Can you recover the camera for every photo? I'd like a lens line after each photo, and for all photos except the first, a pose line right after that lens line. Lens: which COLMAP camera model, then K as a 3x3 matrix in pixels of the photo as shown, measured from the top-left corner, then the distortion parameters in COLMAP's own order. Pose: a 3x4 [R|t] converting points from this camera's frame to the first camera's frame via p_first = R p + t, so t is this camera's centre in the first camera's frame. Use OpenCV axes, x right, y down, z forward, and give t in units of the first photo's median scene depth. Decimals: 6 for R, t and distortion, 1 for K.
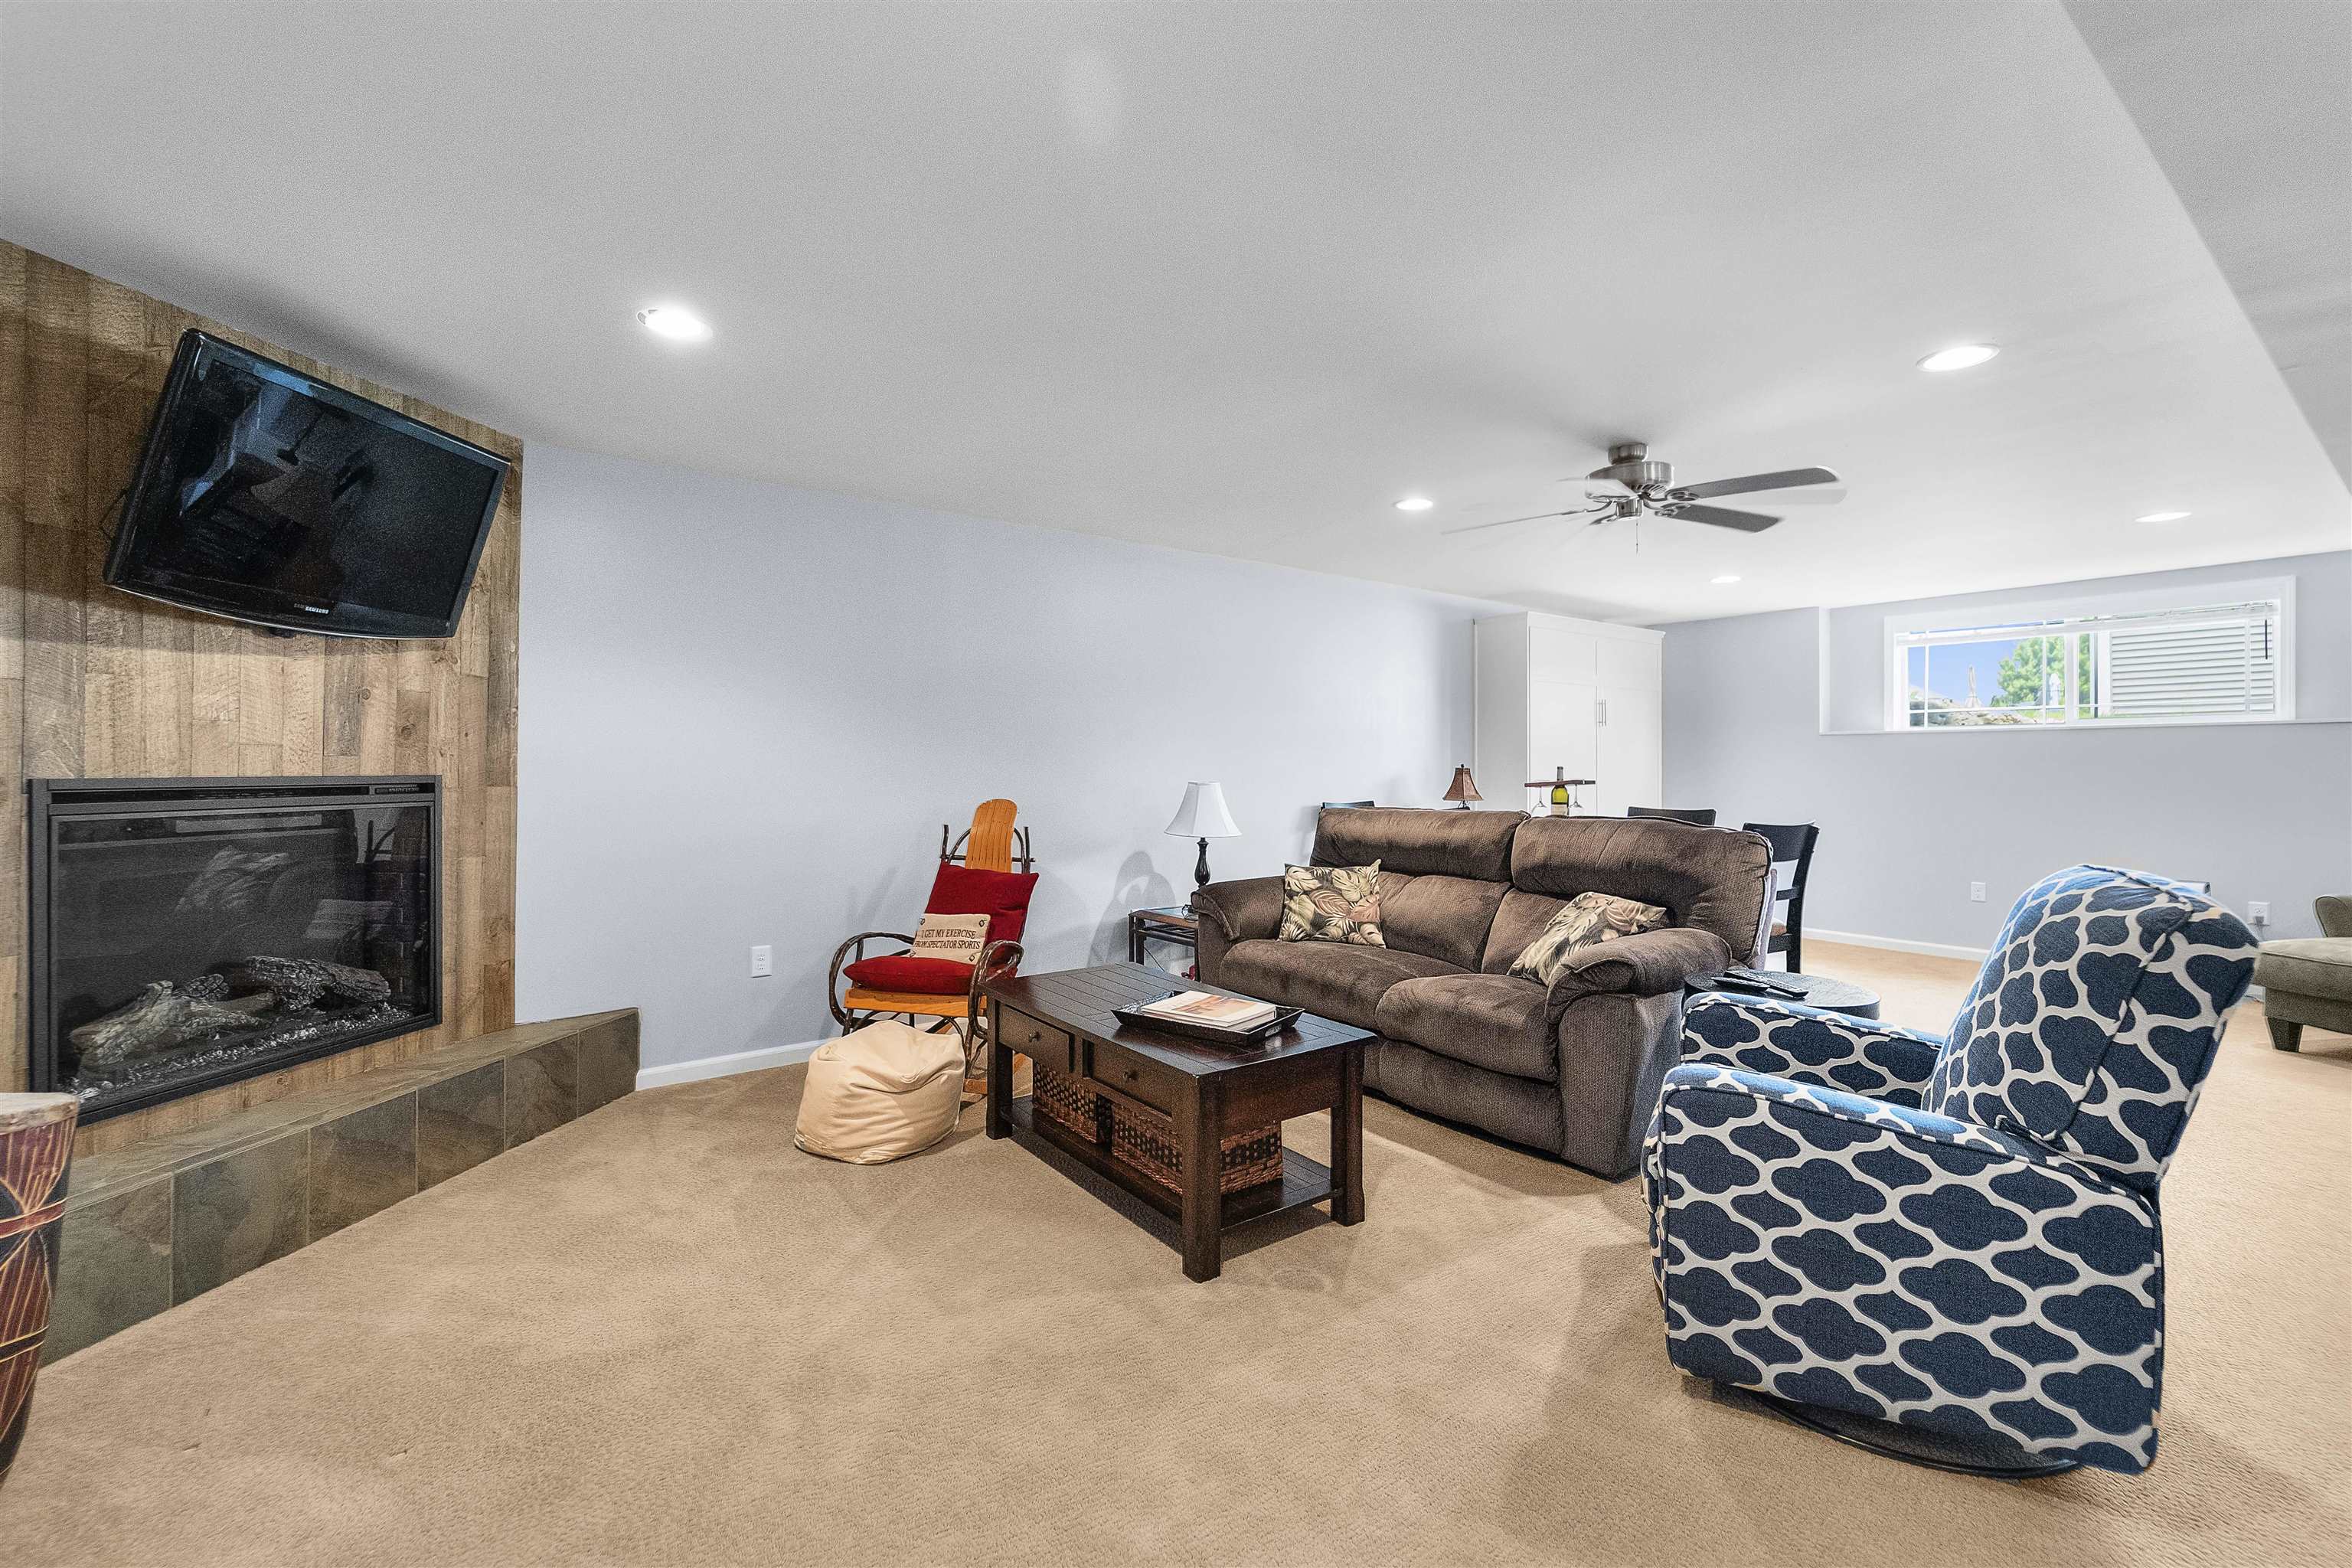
lens RADIAL K [[966.1, 0, 1181.0], [0, 966.1, 767.9], [0, 0, 1]] dist [0.001848, -0.000780]
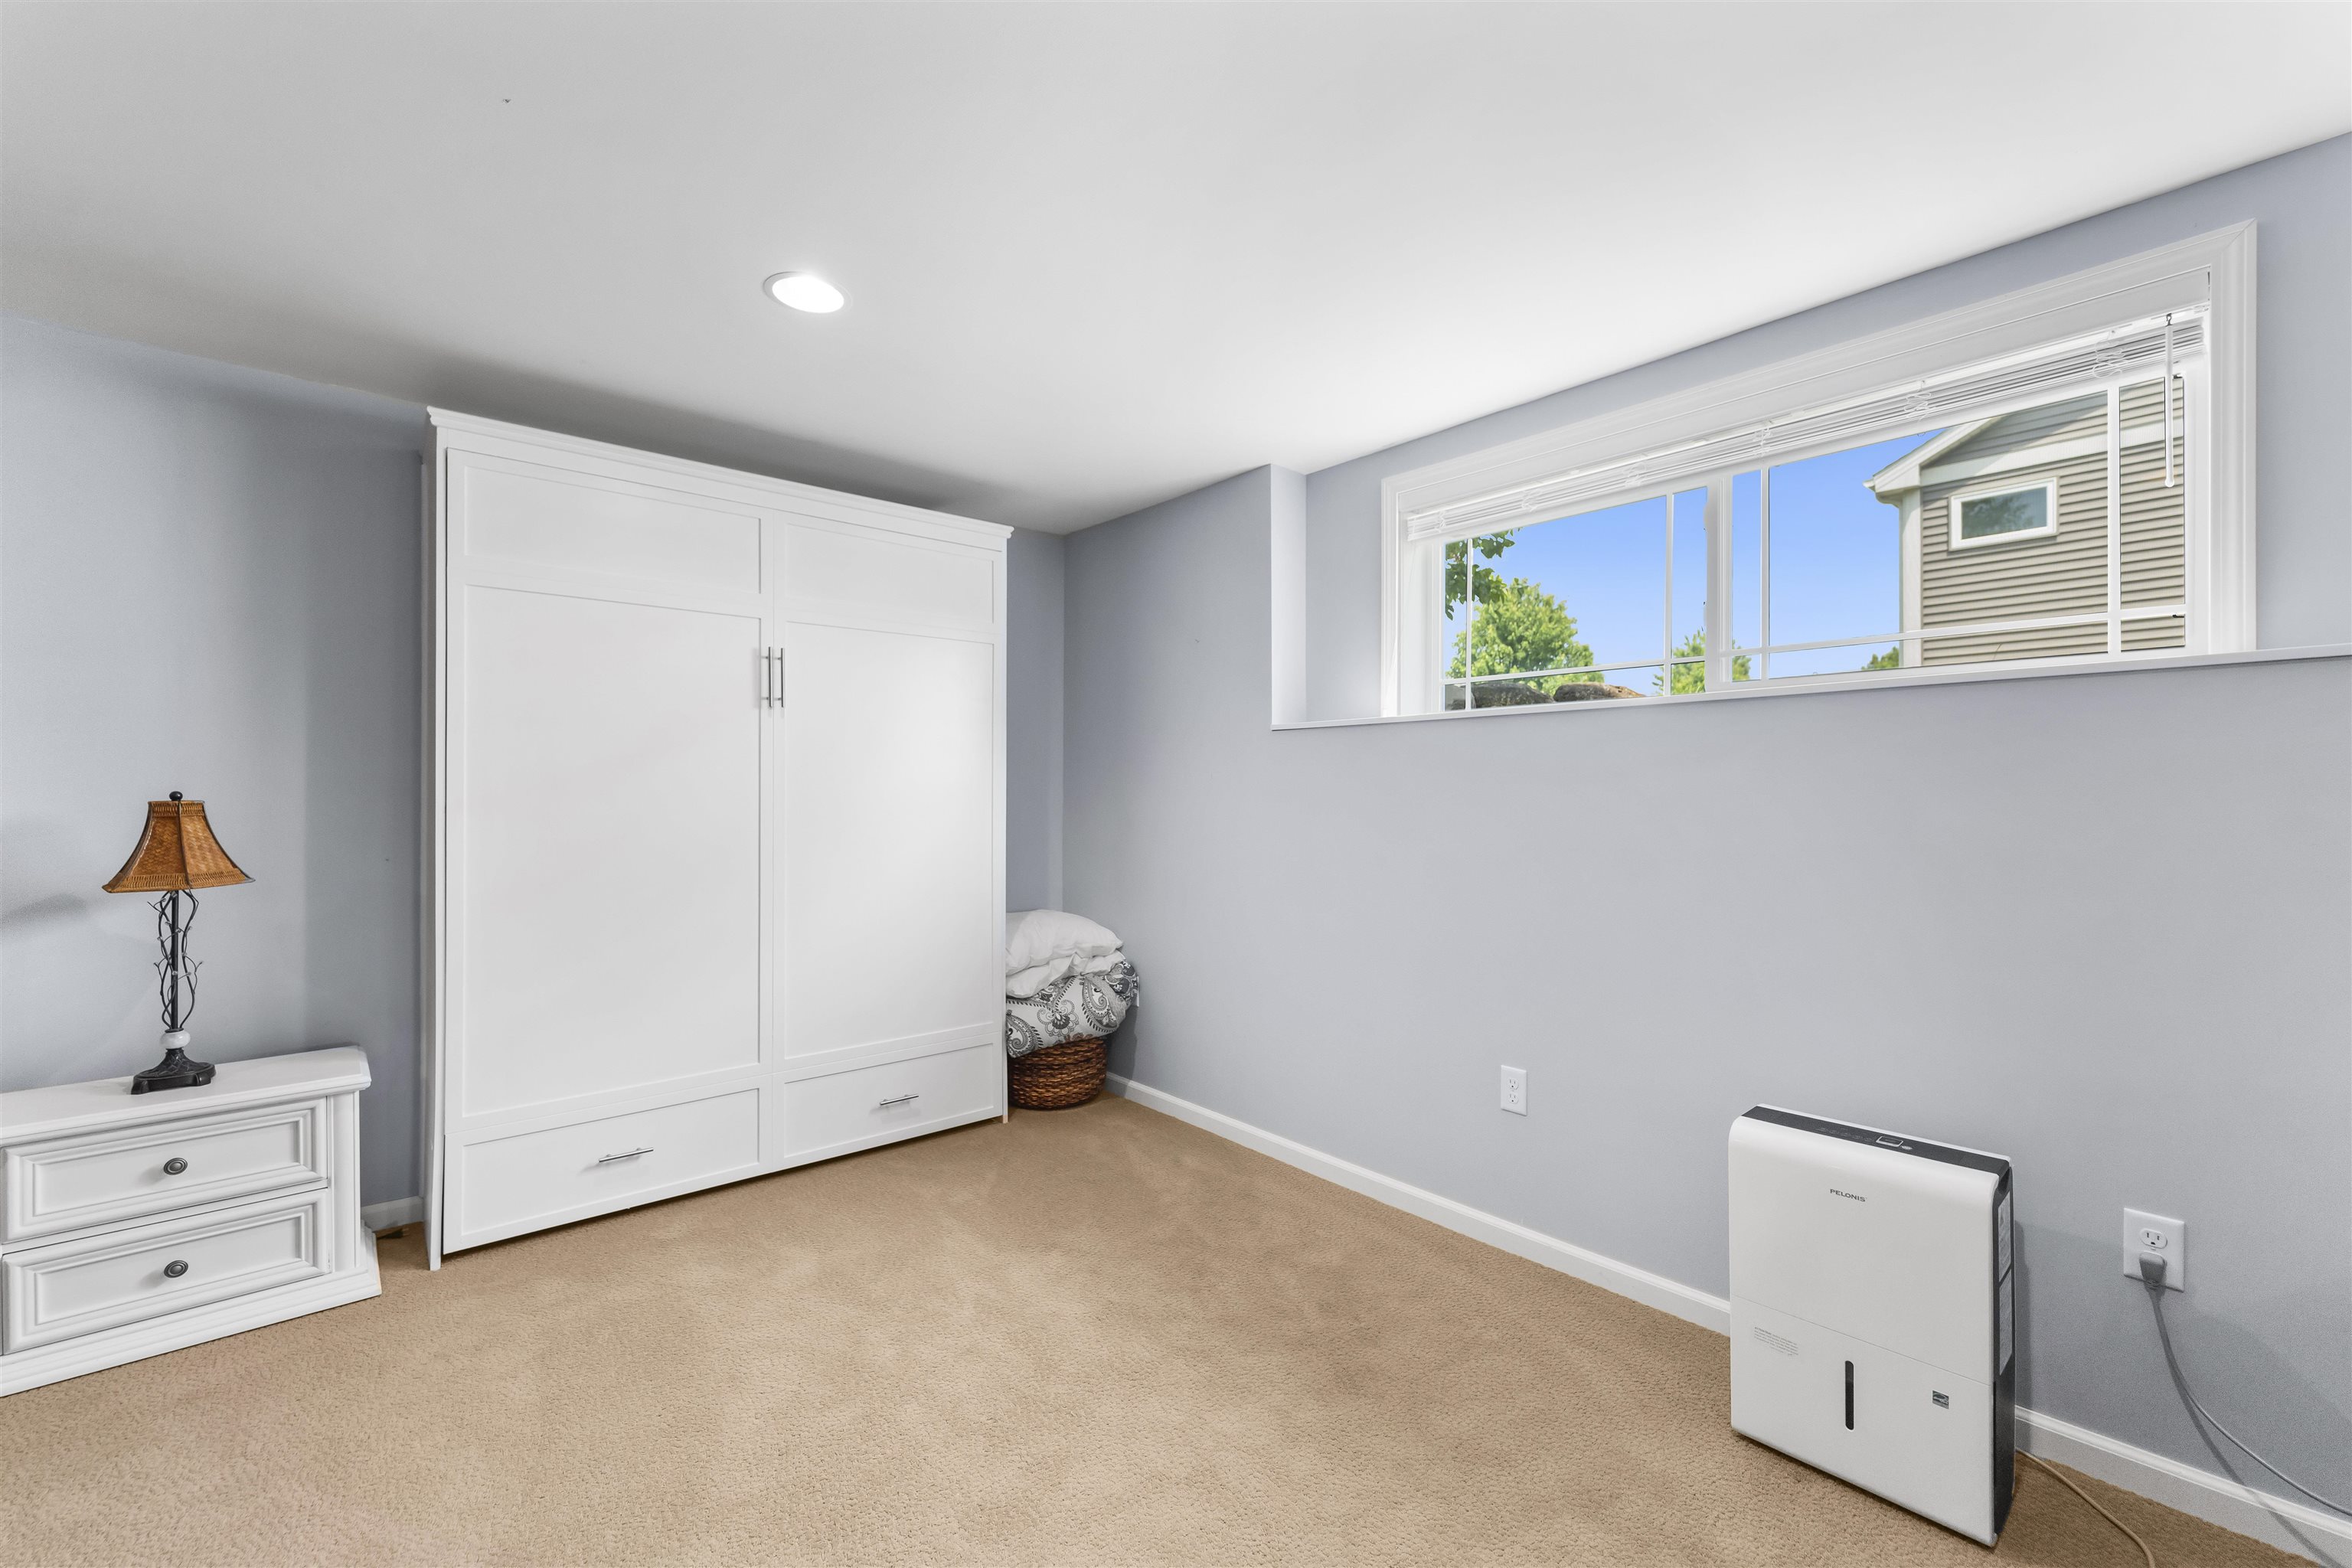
lens RADIAL K [[968.2, 0, 1173.9], [0, 968.2, 790.0], [0, 0, 1]] dist [0.003753, -0.000383]
pose [[0.996781, 0.000307, 0.080177, 1.242018], [-0.000093, 0.999996, -0.002679, -0.007598], [-0.080178, 0.002663, 0.996777, 1.144313]]
